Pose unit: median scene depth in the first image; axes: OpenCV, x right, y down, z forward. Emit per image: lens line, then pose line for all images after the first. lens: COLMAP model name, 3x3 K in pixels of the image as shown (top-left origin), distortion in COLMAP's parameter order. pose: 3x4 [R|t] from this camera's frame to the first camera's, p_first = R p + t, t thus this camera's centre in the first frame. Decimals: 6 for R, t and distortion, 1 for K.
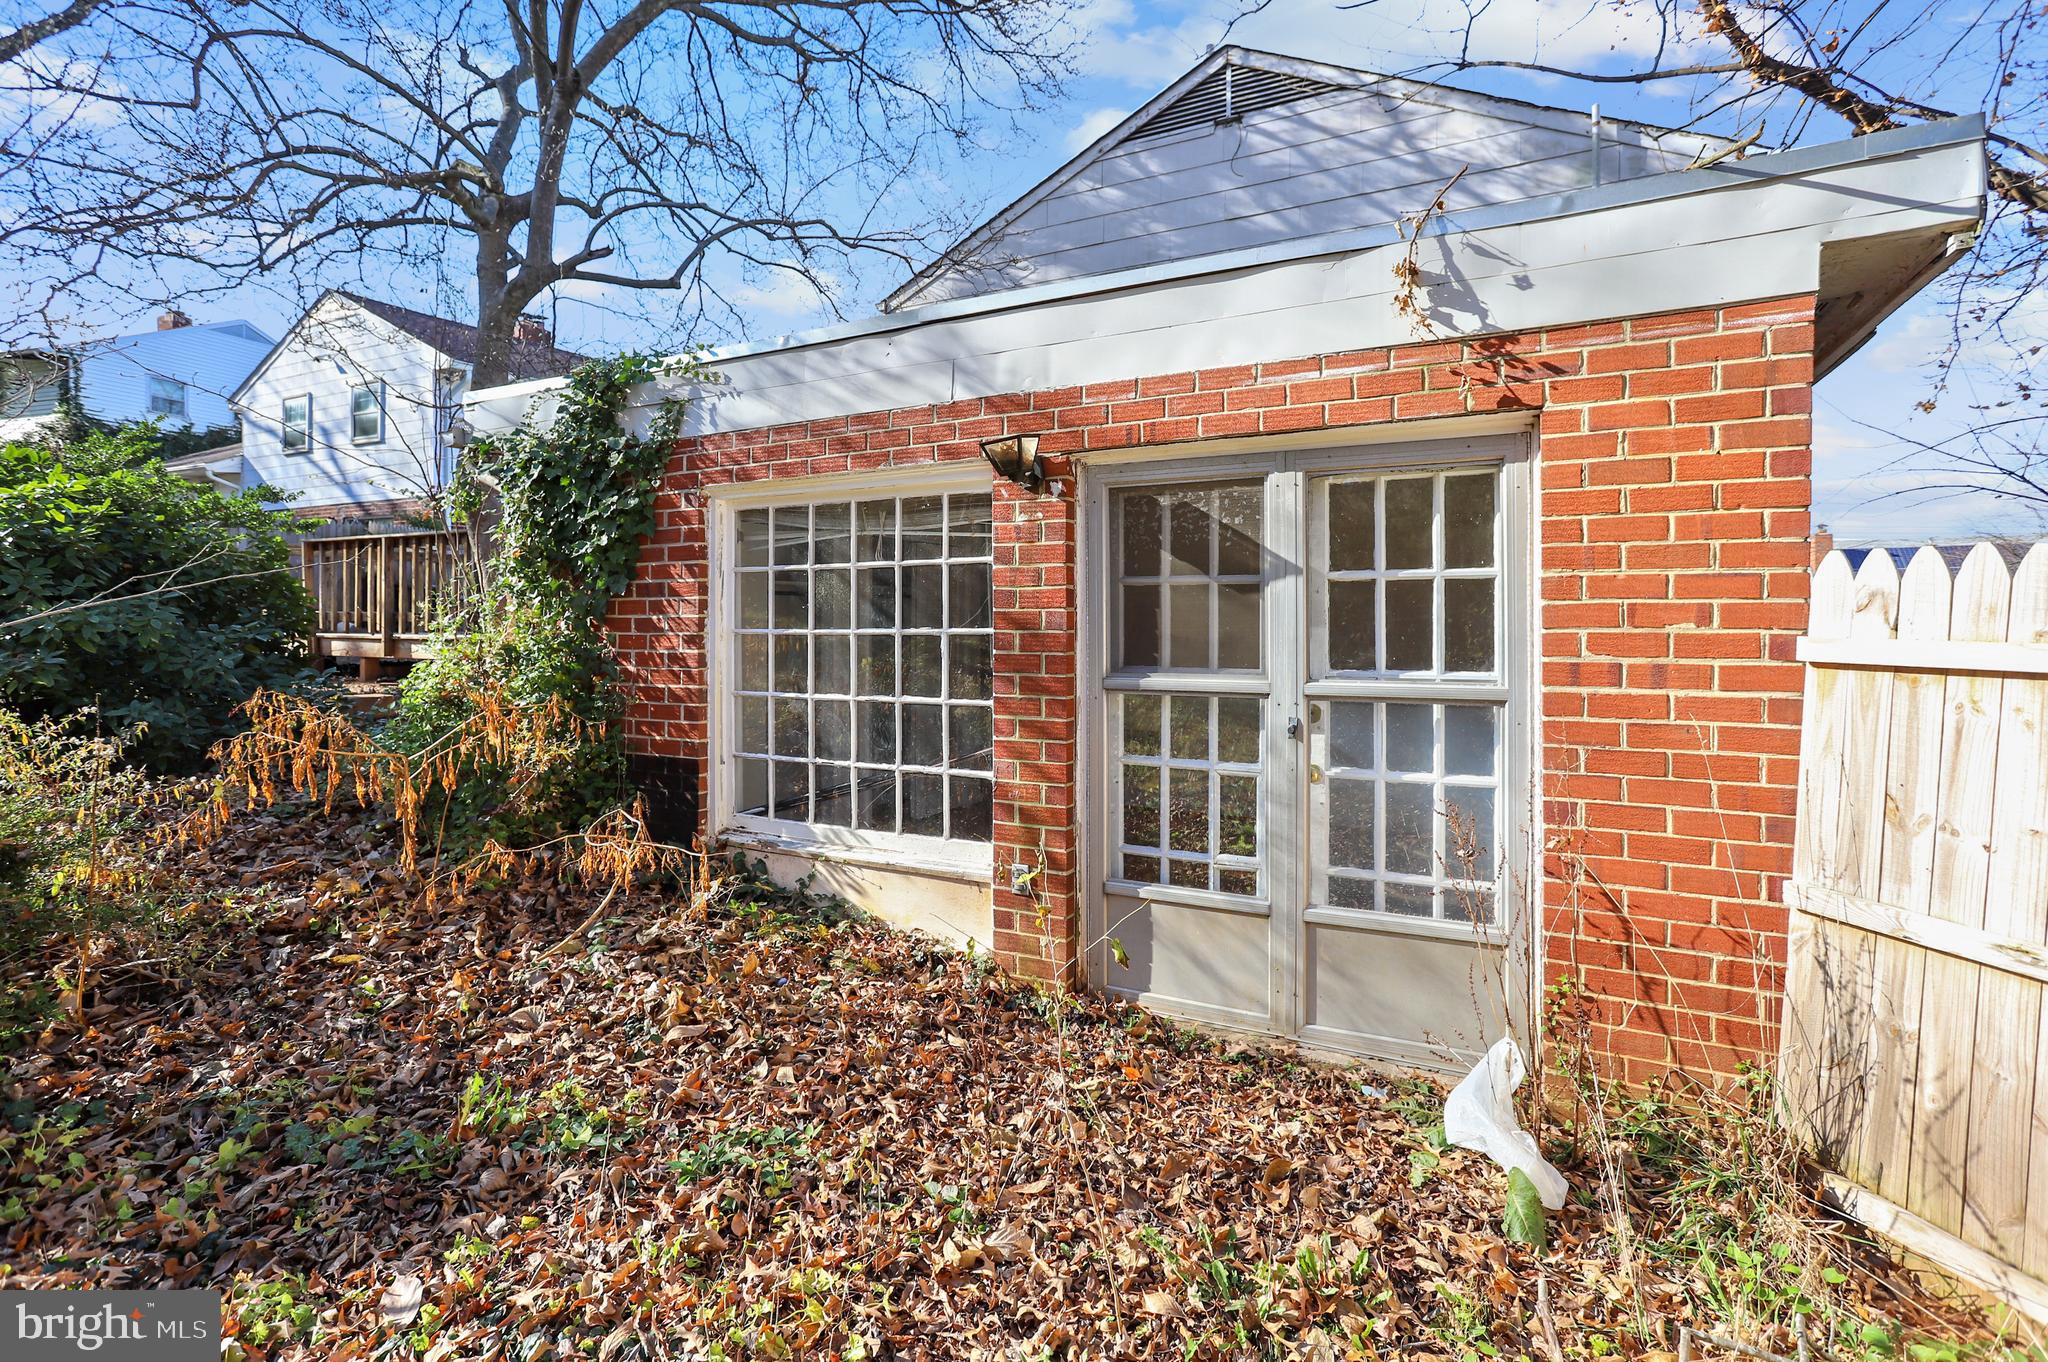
lens RADIAL K [[983.4, 0, 1025.0], [0, 983.4, 636.5], [0, 0, 1]] dist [0.026696, -0.000157]
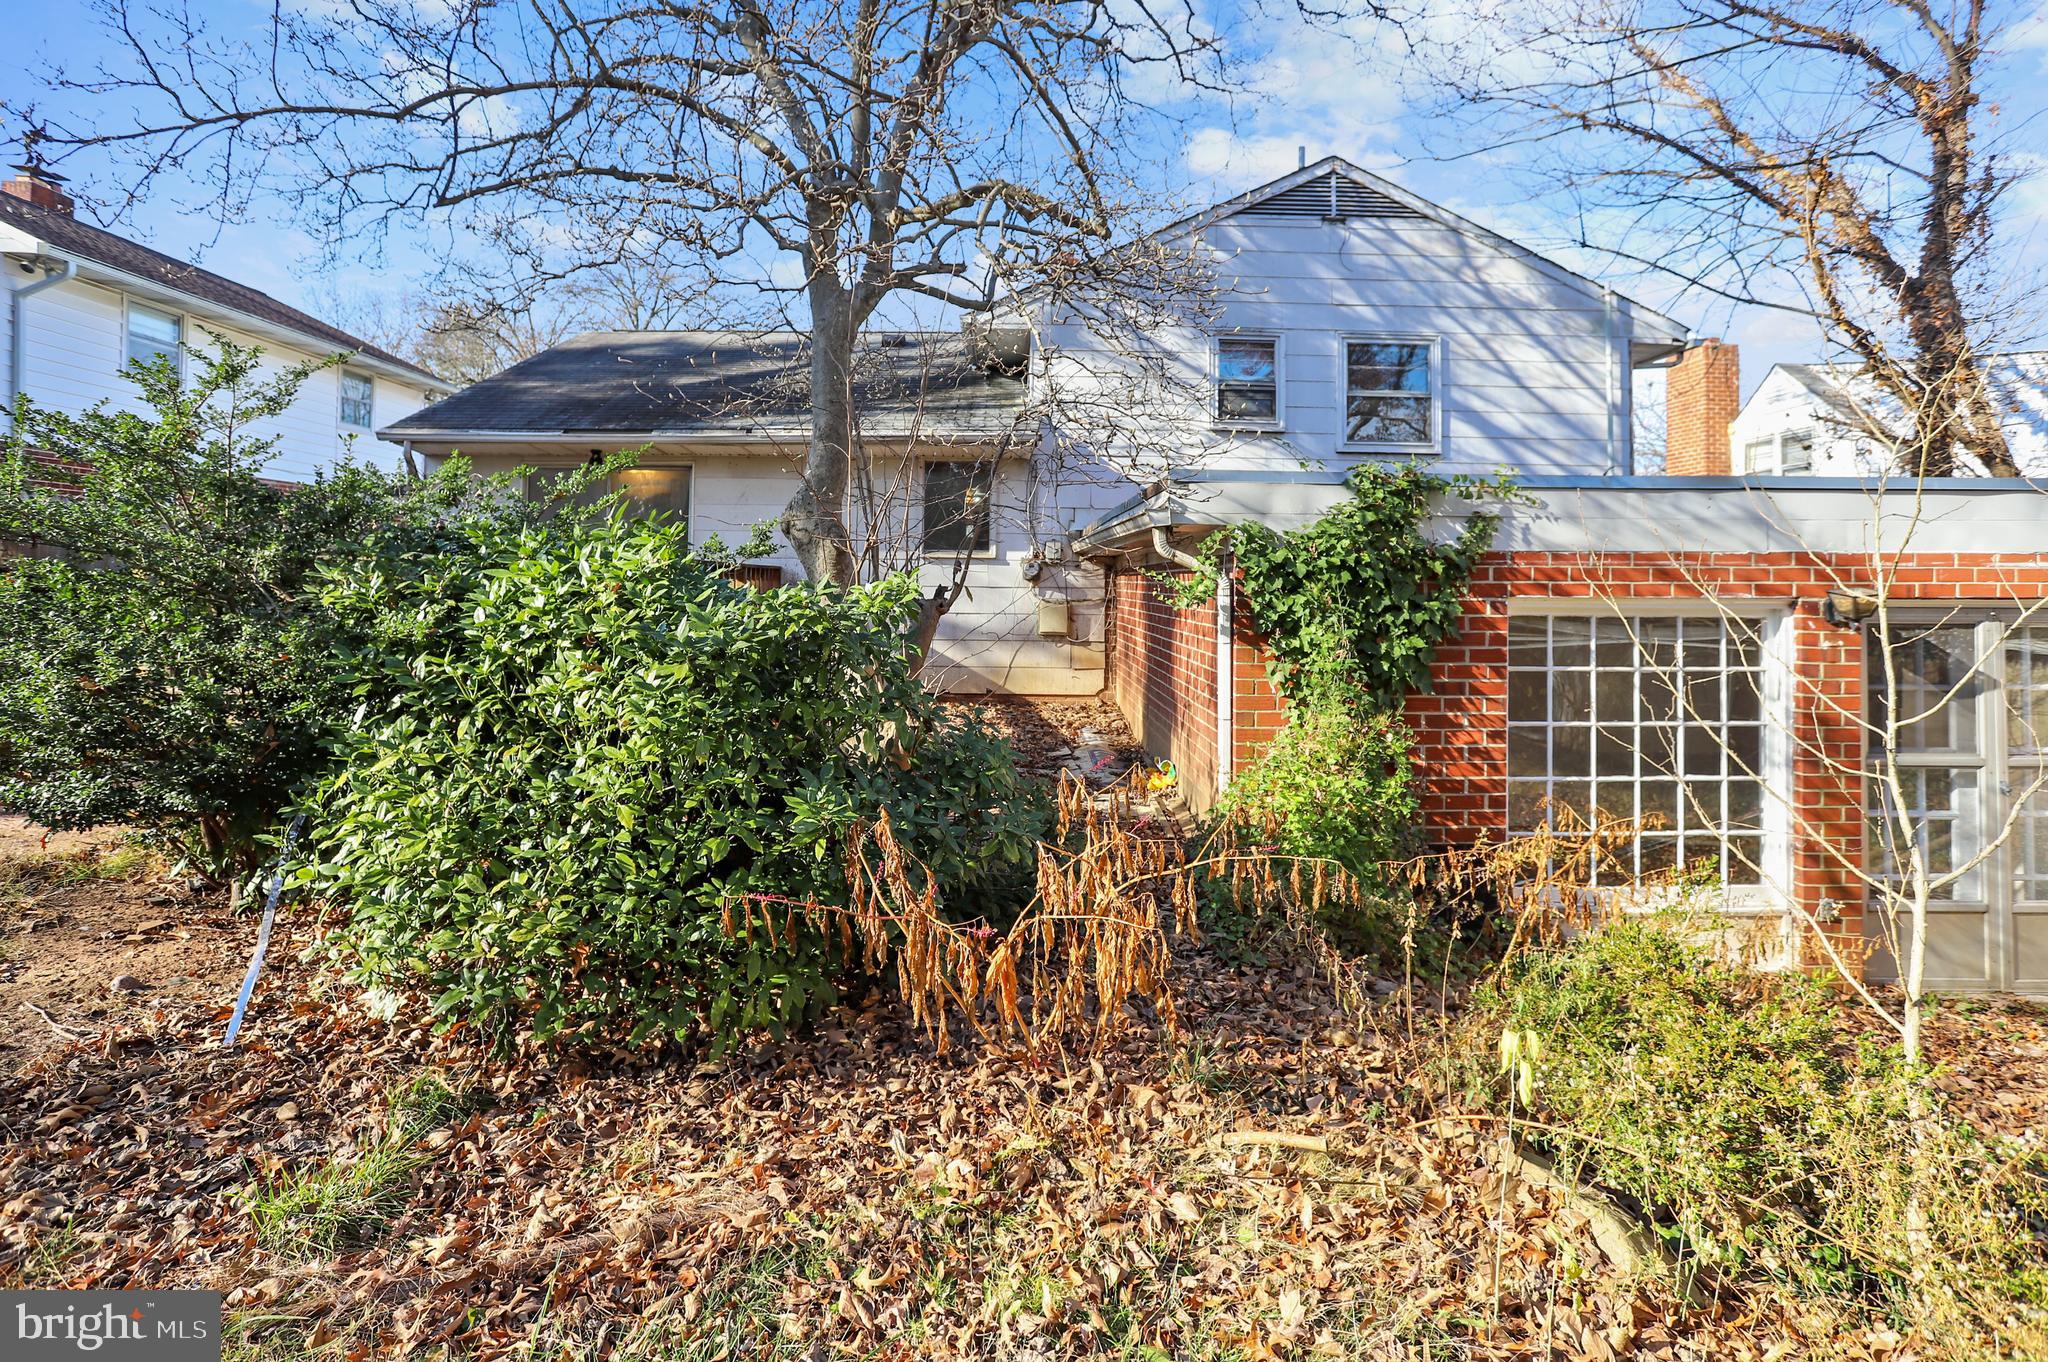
lens RADIAL K [[990.8, 0, 1023.7], [0, 990.8, 581.5], [0, 0, 1]] dist [0.002791, 0.000615]
pose [[0.881139, 0.013257, 0.472671, -0.765372], [-0.010175, 0.999907, -0.009075, -0.087874], [-0.472747, 0.003187, 0.881192, 0.159985]]
